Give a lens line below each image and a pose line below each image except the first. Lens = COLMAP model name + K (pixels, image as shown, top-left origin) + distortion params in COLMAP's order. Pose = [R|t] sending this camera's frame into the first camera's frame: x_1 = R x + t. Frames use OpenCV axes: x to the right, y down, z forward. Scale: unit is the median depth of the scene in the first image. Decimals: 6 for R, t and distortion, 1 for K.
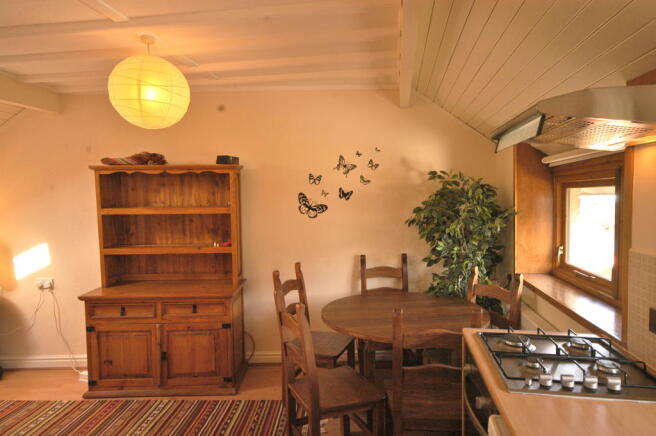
lens RADIAL K [[416.2, 0, 328.0], [0, 416.2, 218.0], [0, 0, 1]] dist [0.008180, 0.002114]
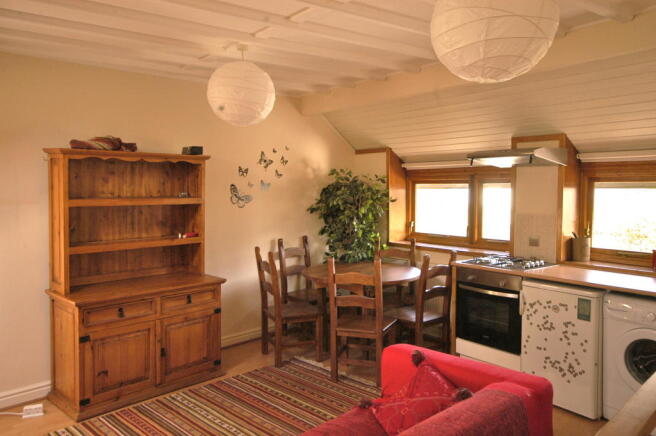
lens RADIAL K [[544.0, 0, 328.0], [0, 544.0, 218.0], [0, 0, 1]] dist [-0.007688, -0.004461]
pose [[0.675468, -0.030352, 0.736764, -0.987876], [0.032371, 0.999410, 0.011494, 0.018799], [-0.736678, 0.016086, 0.676052, -0.121507]]
